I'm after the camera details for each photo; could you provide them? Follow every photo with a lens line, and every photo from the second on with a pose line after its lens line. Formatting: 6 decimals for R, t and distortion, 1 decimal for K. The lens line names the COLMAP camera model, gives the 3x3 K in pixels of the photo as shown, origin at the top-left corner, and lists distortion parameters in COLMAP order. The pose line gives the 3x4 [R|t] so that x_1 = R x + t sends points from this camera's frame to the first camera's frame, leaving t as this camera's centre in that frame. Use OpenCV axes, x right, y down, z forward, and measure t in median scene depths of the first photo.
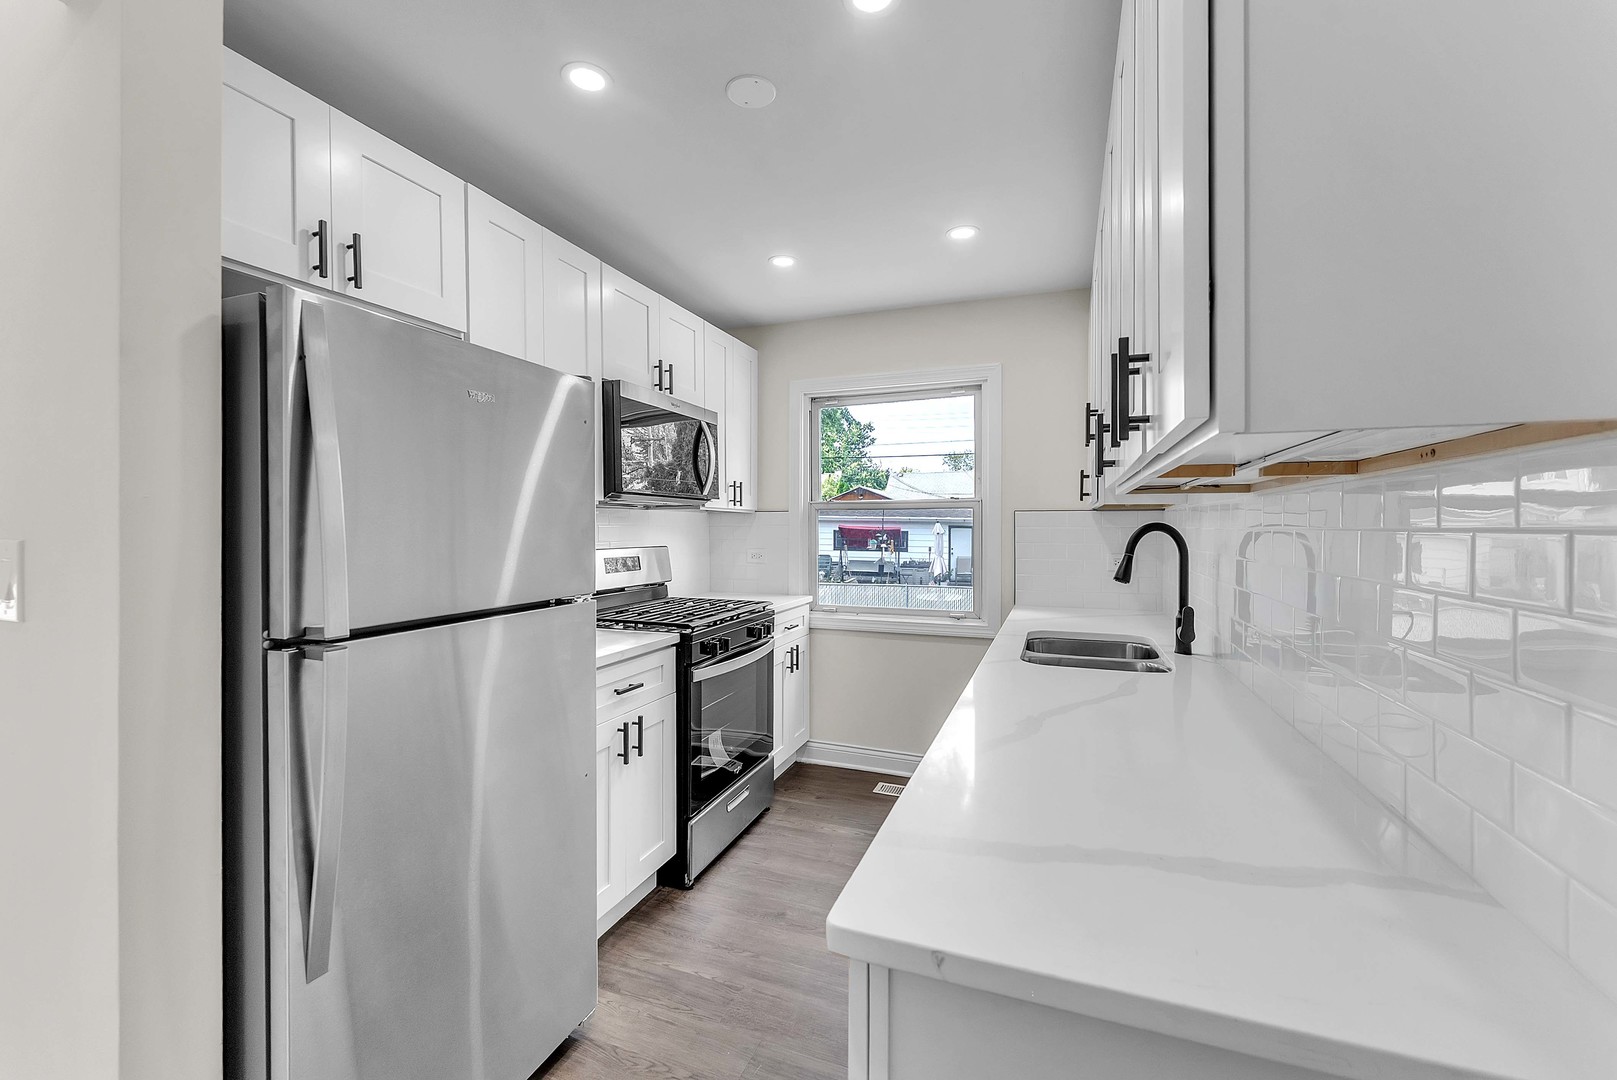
lens RADIAL K [[668.0, 0, 807.4], [0, 668.0, 522.0], [0, 0, 1]] dist [0.000239, -0.000014]
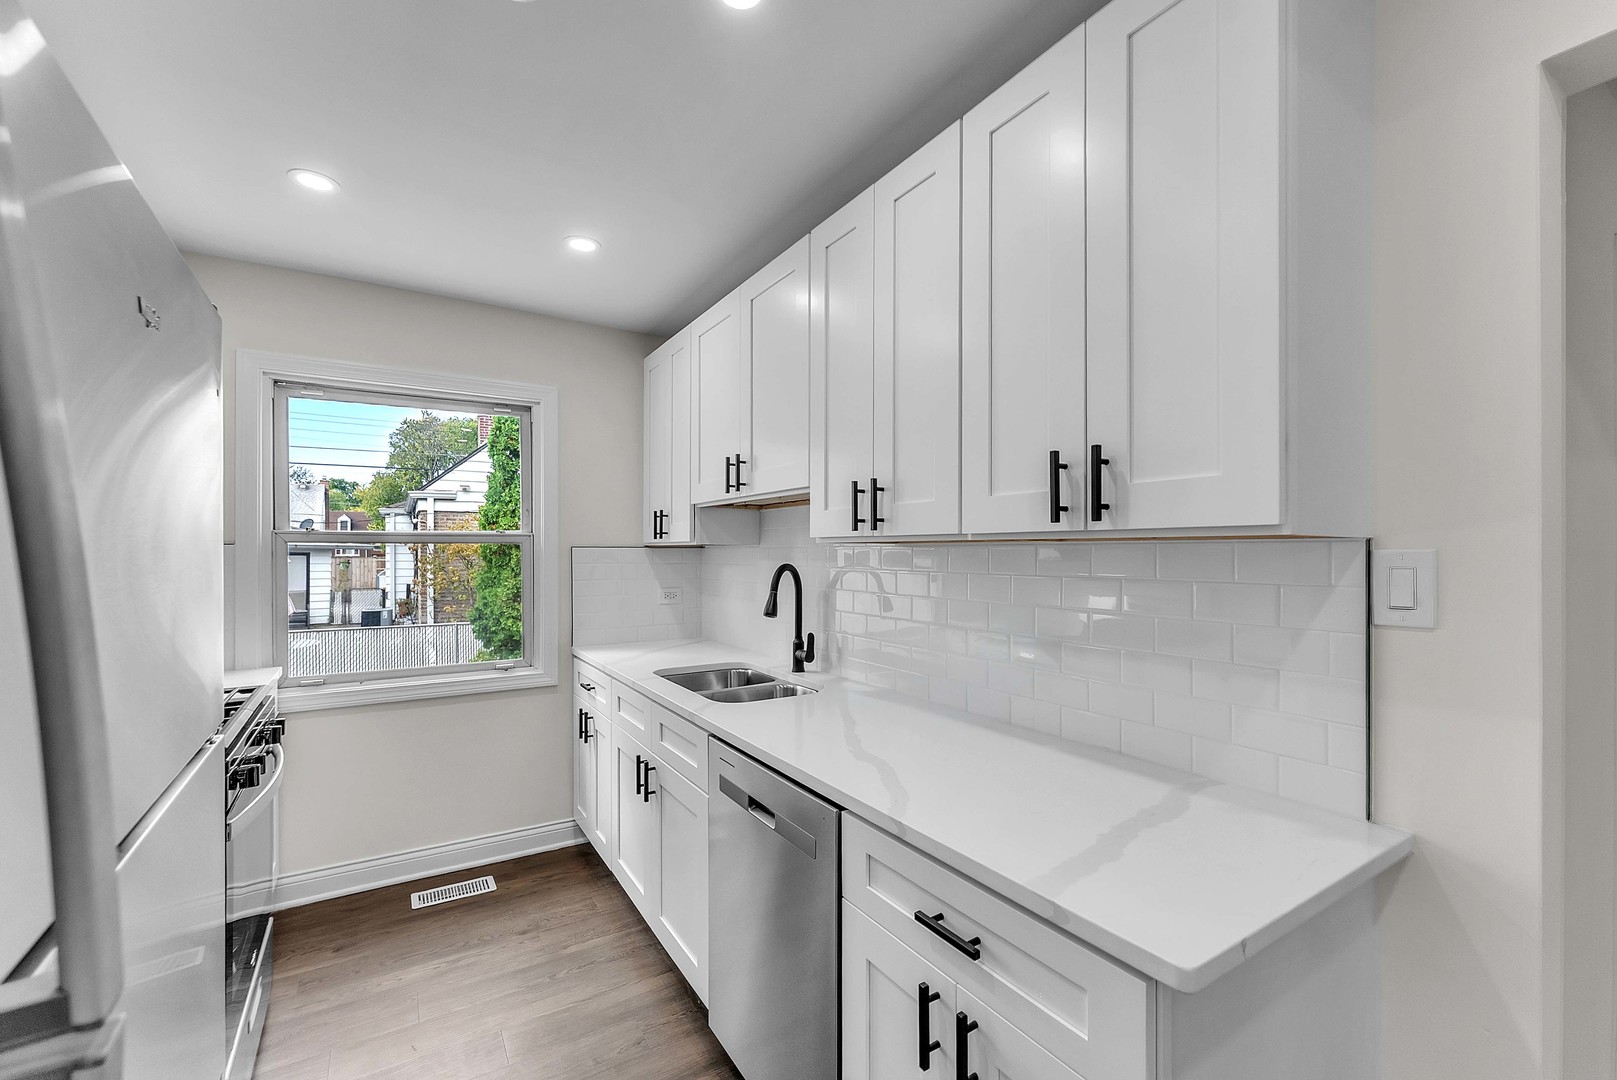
lens RADIAL K [[665.7, 0, 802.1], [0, 665.7, 545.8], [0, 0, 1]] dist [0.000434, 0.000037]
pose [[0.604139, 0.008723, 0.796831, -0.277981], [-0.005742, 0.999962, -0.006593, -0.016708], [-0.796858, -0.000592, 0.604166, 0.194872]]
